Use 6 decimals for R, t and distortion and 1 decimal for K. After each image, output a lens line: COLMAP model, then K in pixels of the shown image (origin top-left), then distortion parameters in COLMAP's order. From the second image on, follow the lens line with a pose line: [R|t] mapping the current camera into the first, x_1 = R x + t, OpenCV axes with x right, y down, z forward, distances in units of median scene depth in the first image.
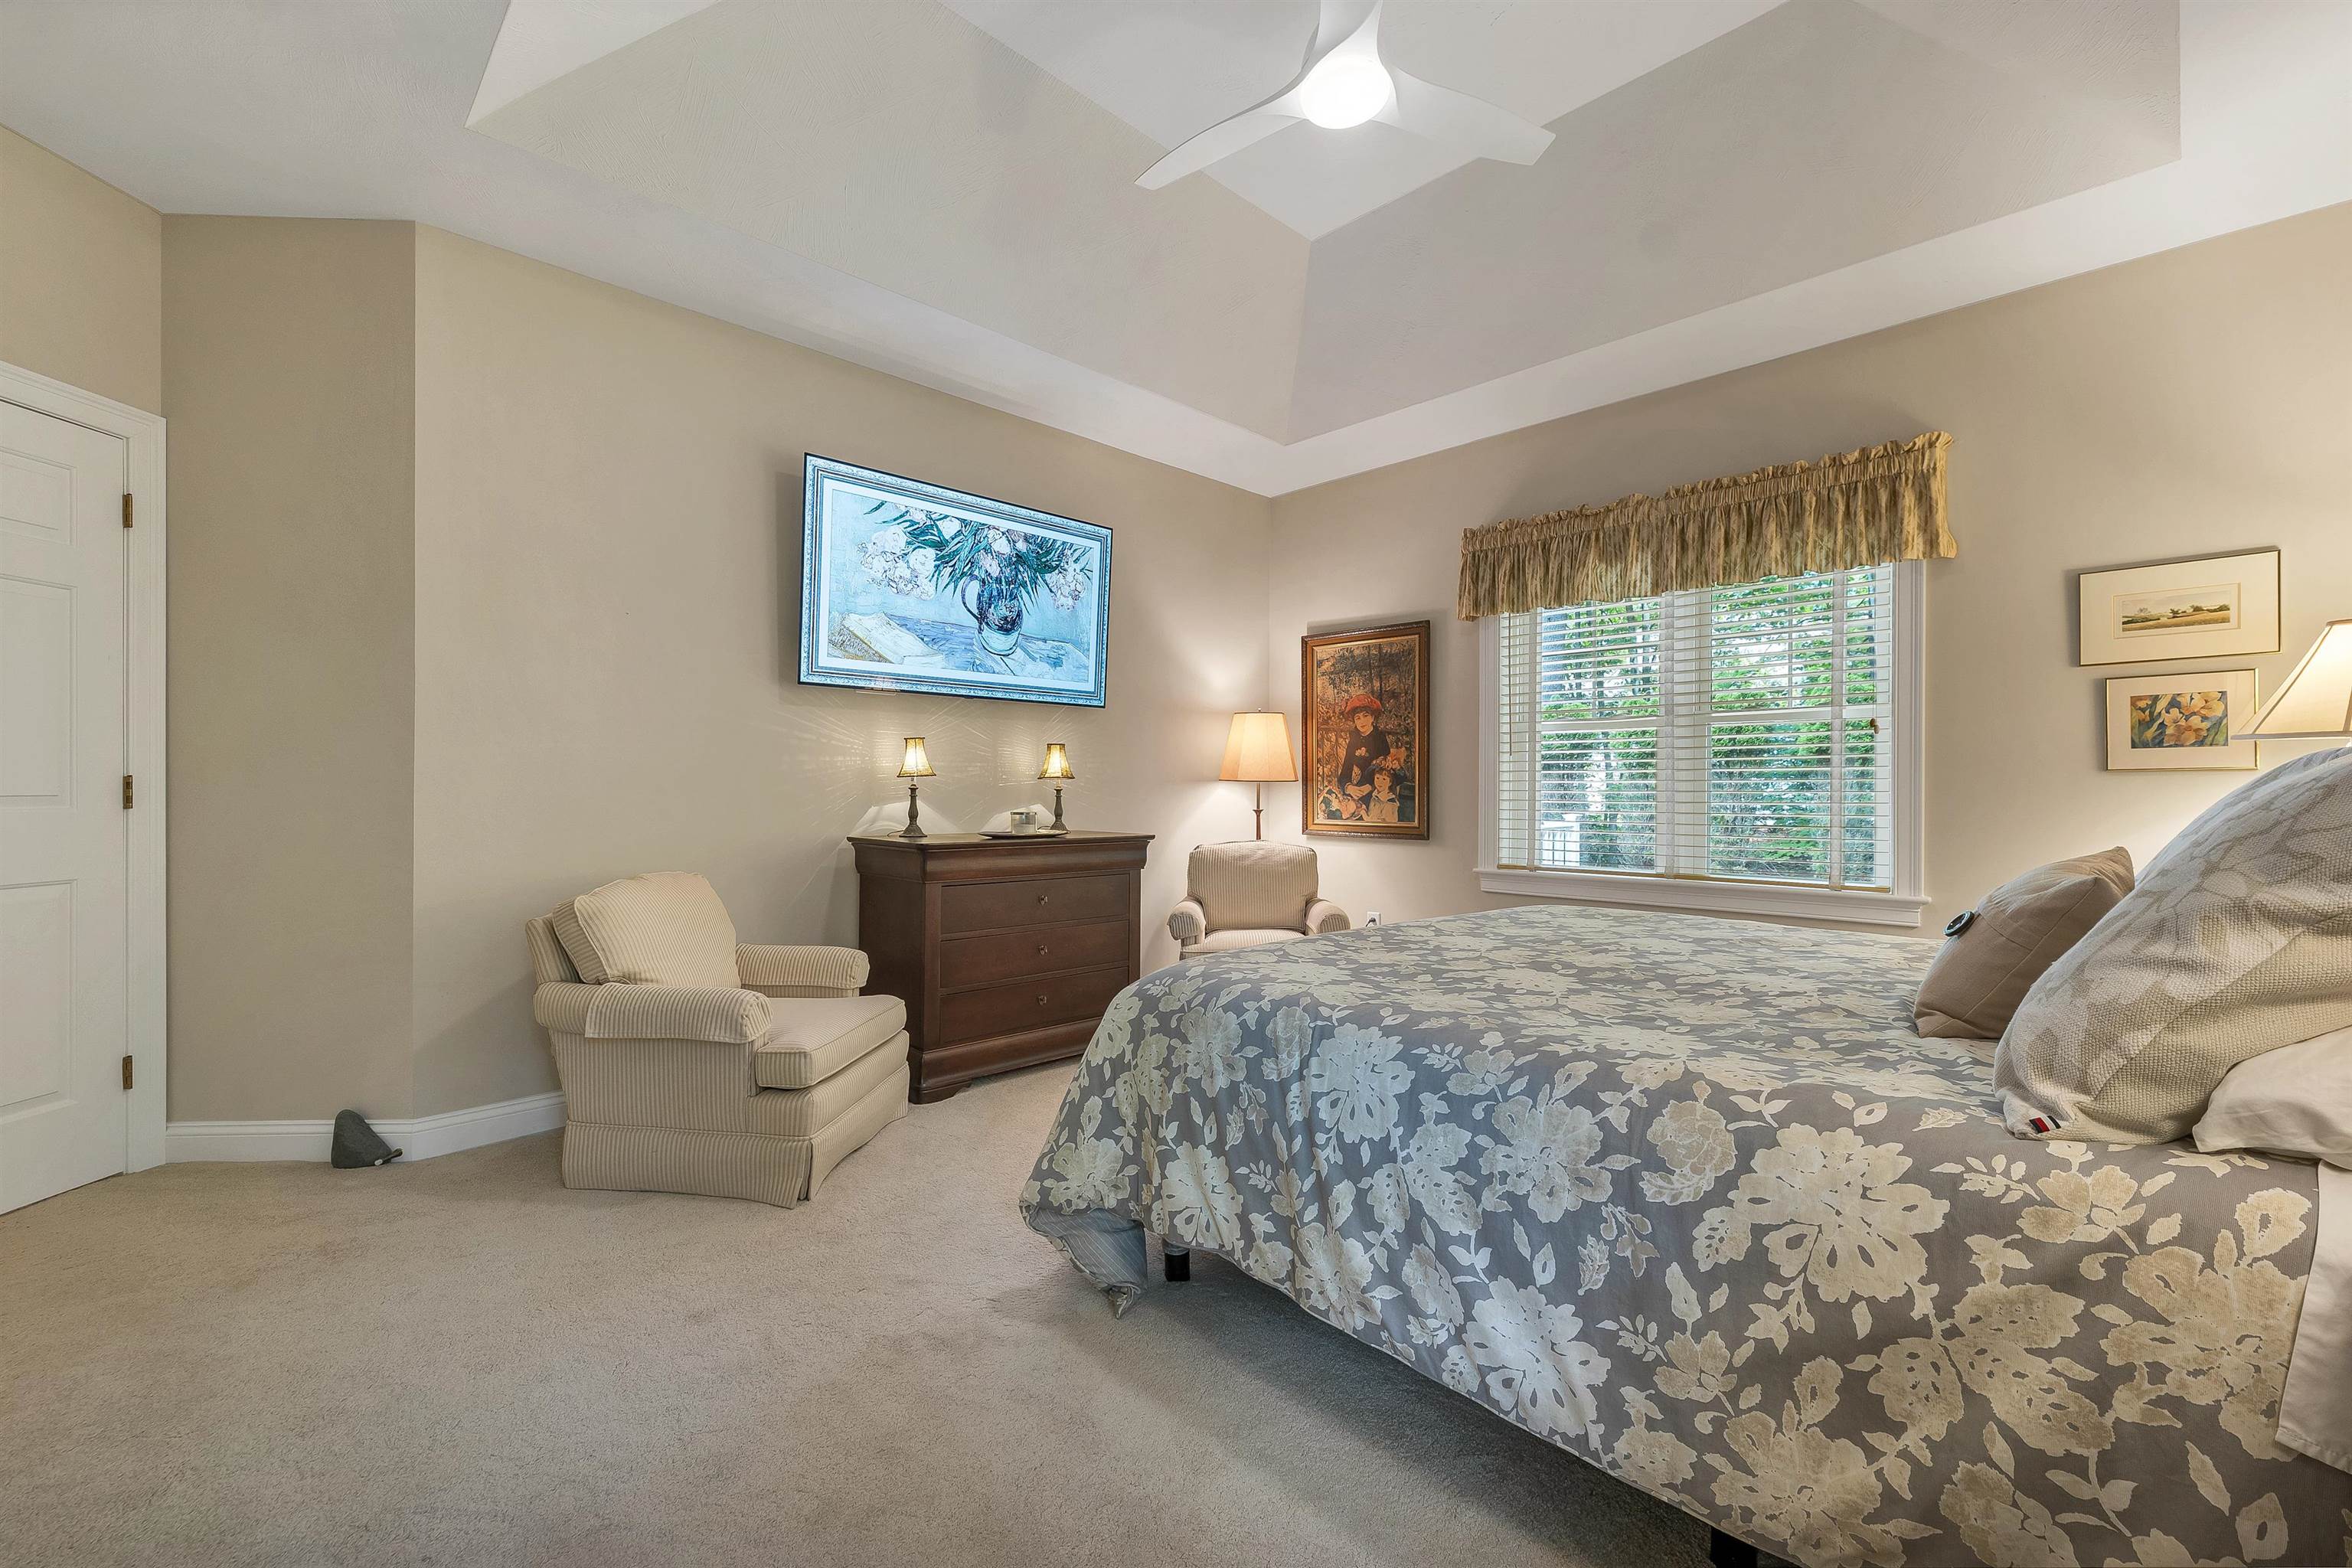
lens RADIAL K [[986.4, 0, 1178.3], [0, 986.4, 786.5], [0, 0, 1]] dist [0.003132, -0.000537]
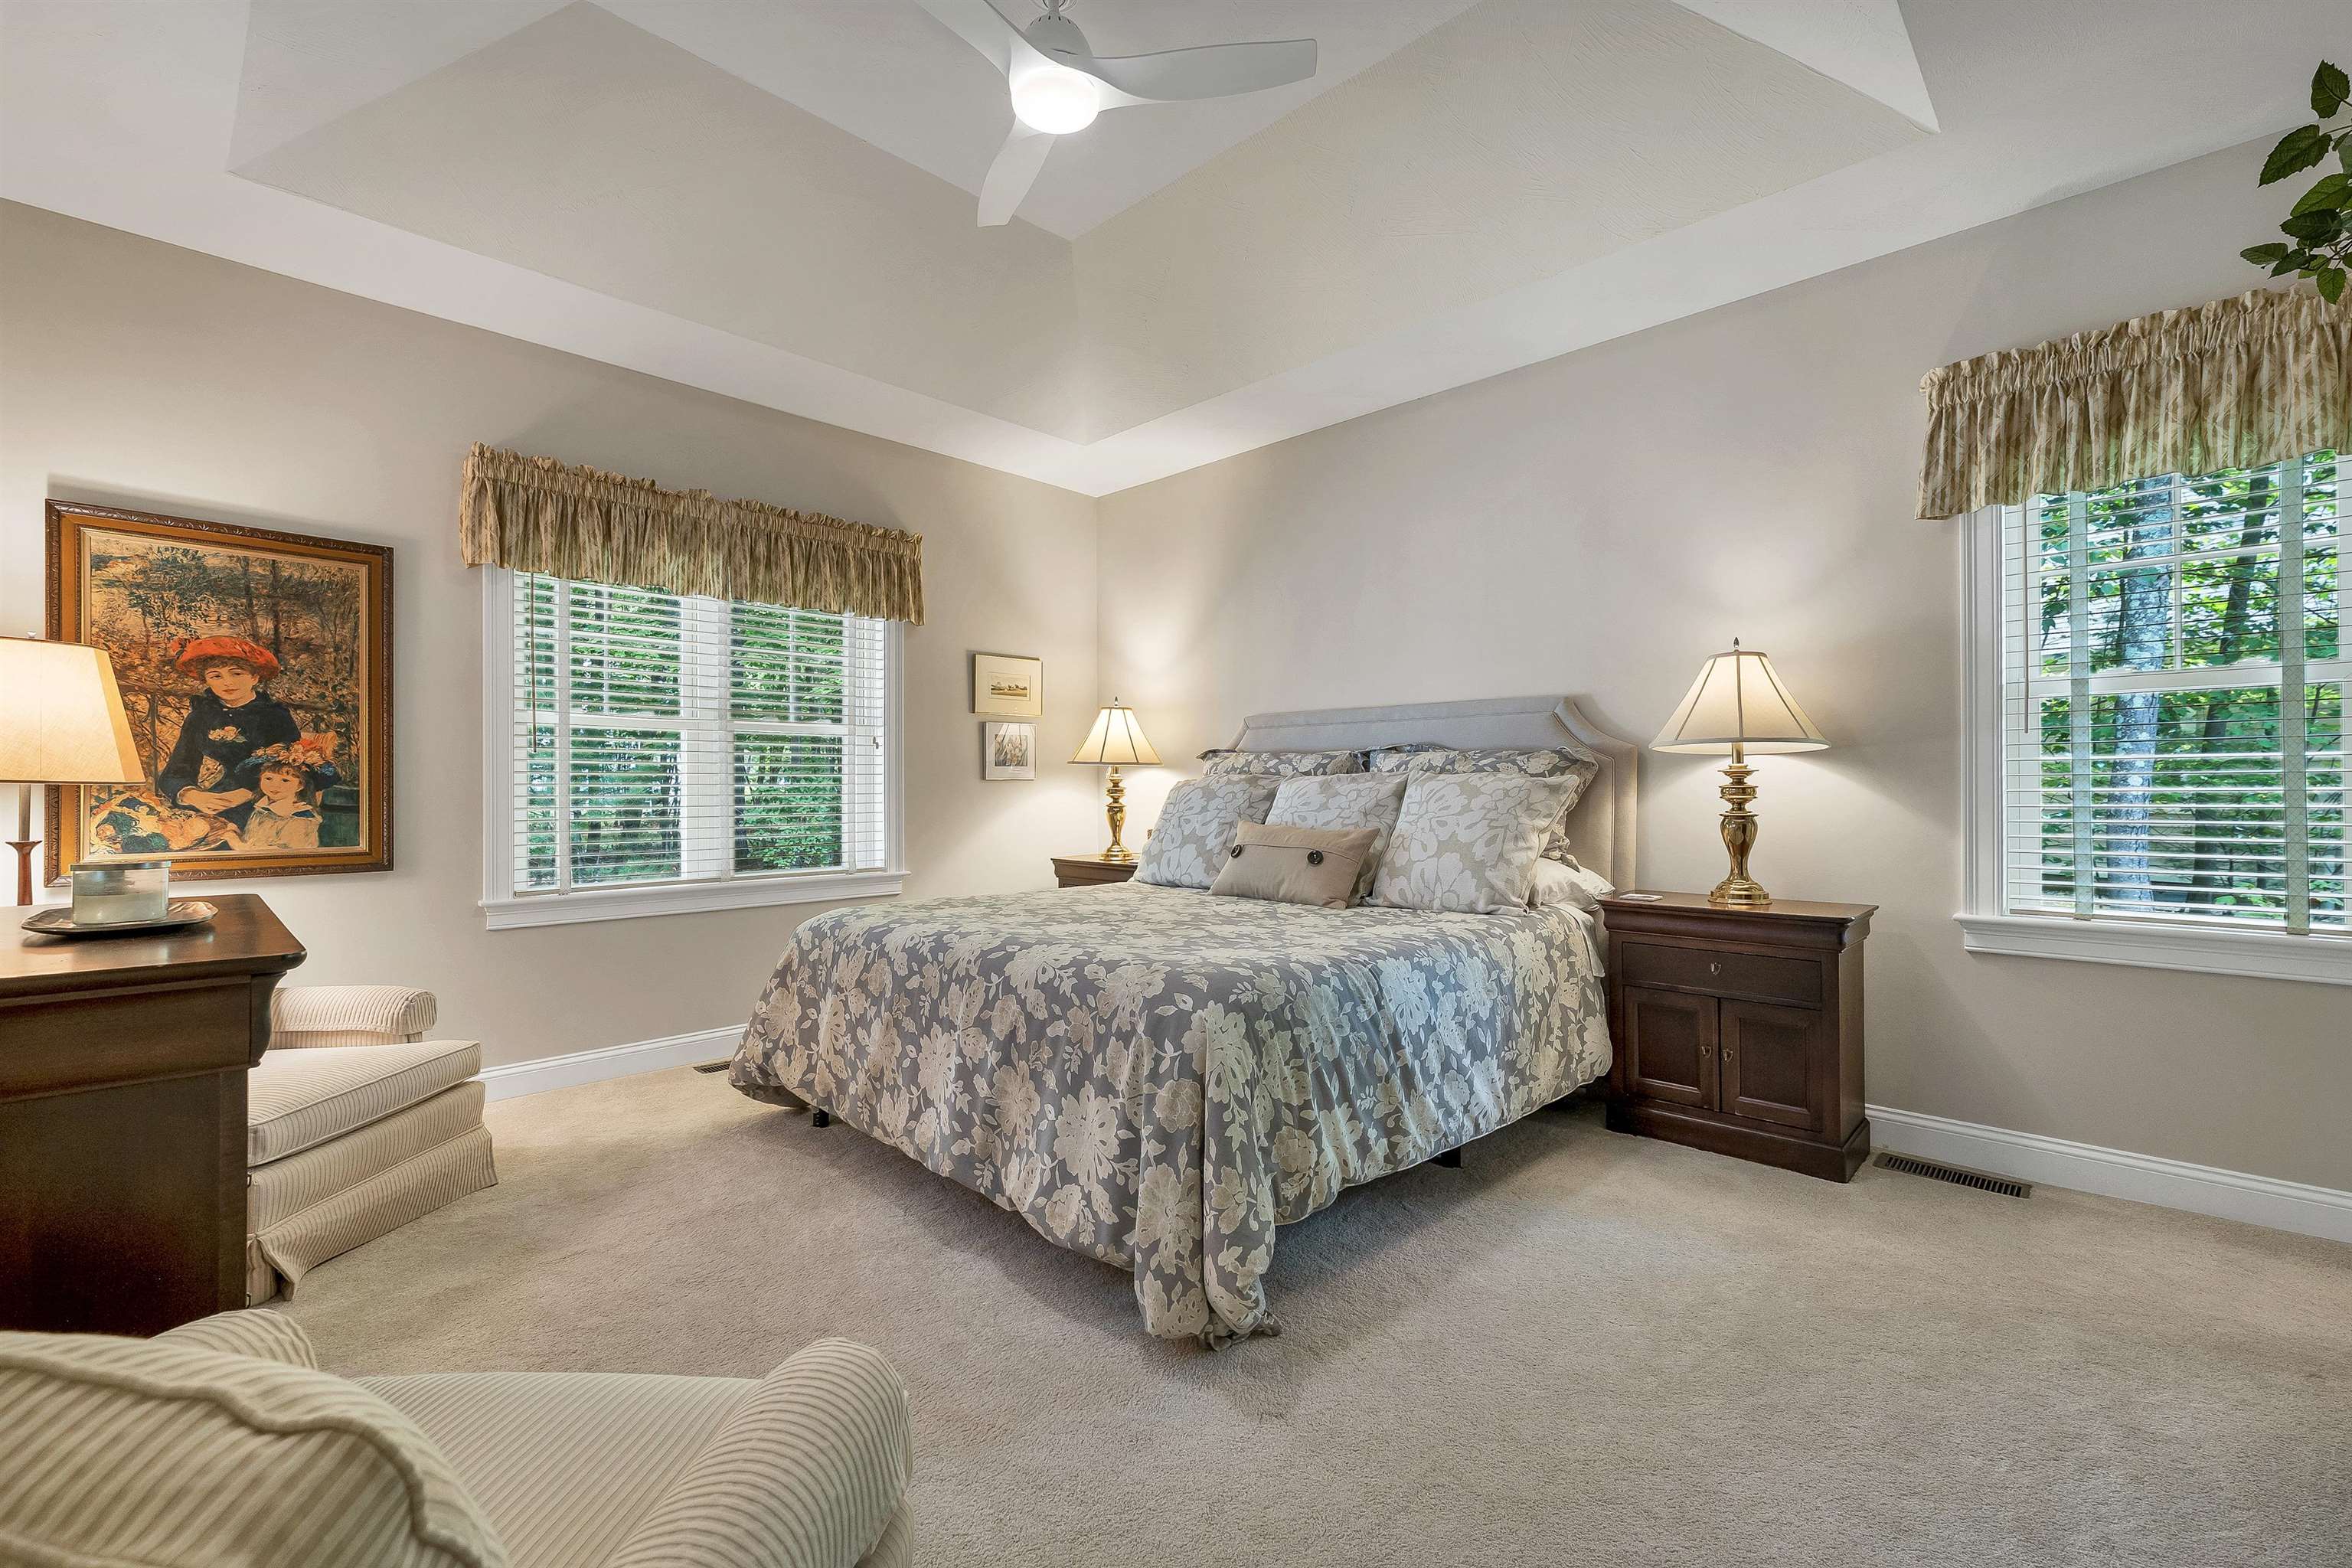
lens RADIAL K [[986.4, 0, 1176.8], [0, 986.4, 780.2], [0, 0, 1]] dist [0.003132, -0.000537]
pose [[-0.015372, 0.007835, 0.999851, -0.671751], [0.001987, 0.999968, -0.007806, -0.002387], [-0.999880, 0.001867, -0.015387, 0.717701]]
